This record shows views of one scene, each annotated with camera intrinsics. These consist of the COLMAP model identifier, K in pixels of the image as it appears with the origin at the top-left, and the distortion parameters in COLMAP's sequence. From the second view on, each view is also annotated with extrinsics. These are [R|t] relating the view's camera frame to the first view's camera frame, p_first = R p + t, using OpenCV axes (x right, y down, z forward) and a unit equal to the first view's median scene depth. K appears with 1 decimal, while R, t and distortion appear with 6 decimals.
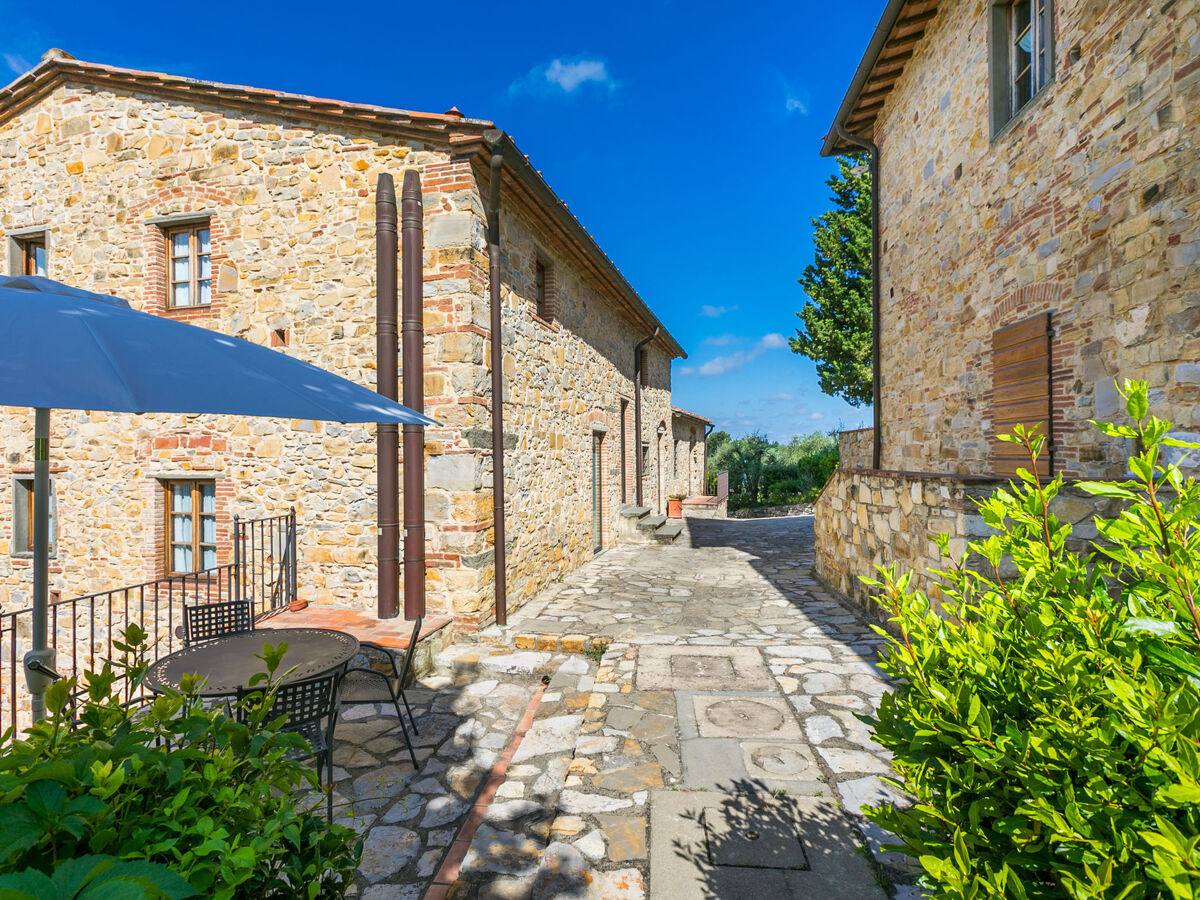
lens RADIAL K [[608.3, 0, 599.4], [0, 608.3, 453.0], [0, 0, 1]] dist [0.006855, -0.001352]
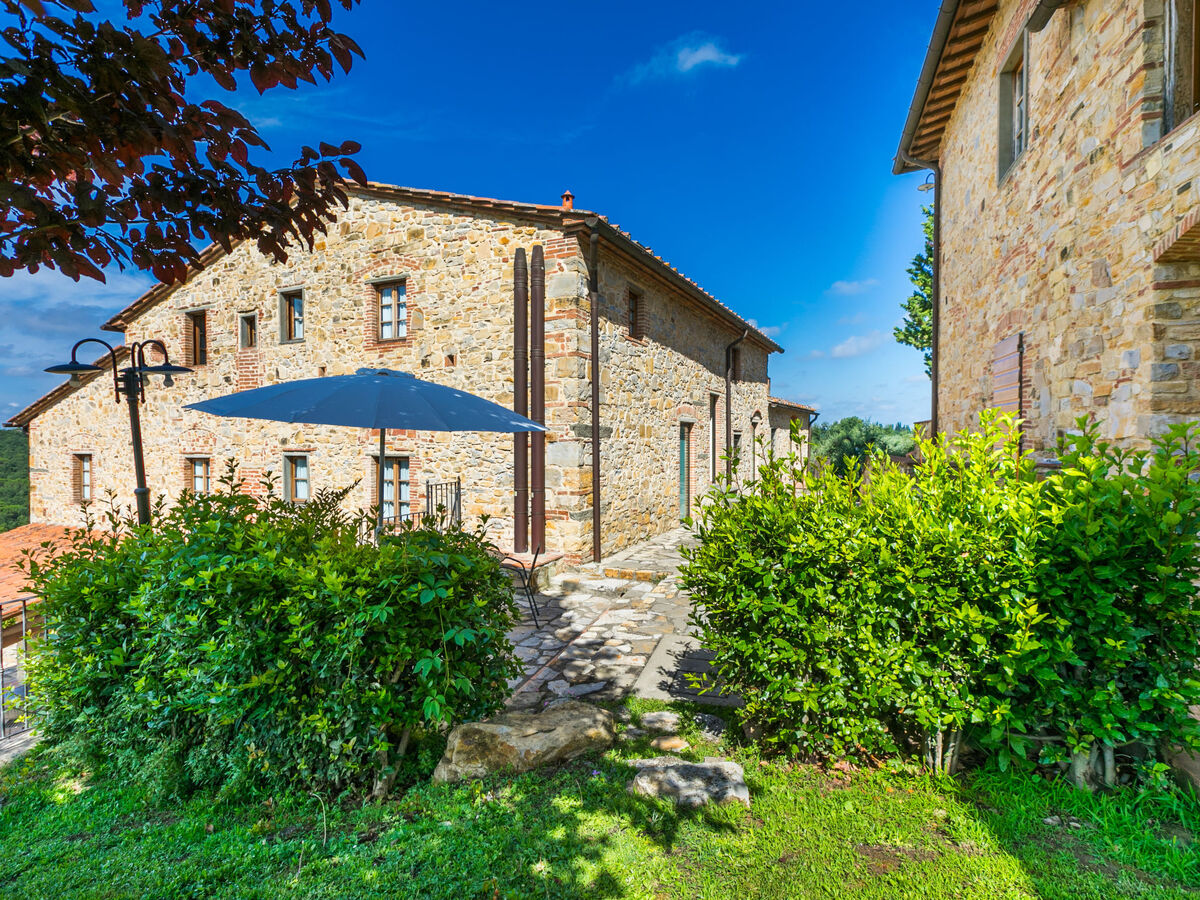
lens RADIAL K [[608.3, 0, 599.4], [0, 608.3, 453.0], [0, 0, 1]] dist [0.006855, -0.001352]
pose [[0.979831, 0.011784, -0.199480, 0.121624], [-0.006945, 0.999665, 0.024938, -0.006922], [0.199707, -0.023050, 0.979585, -0.372421]]
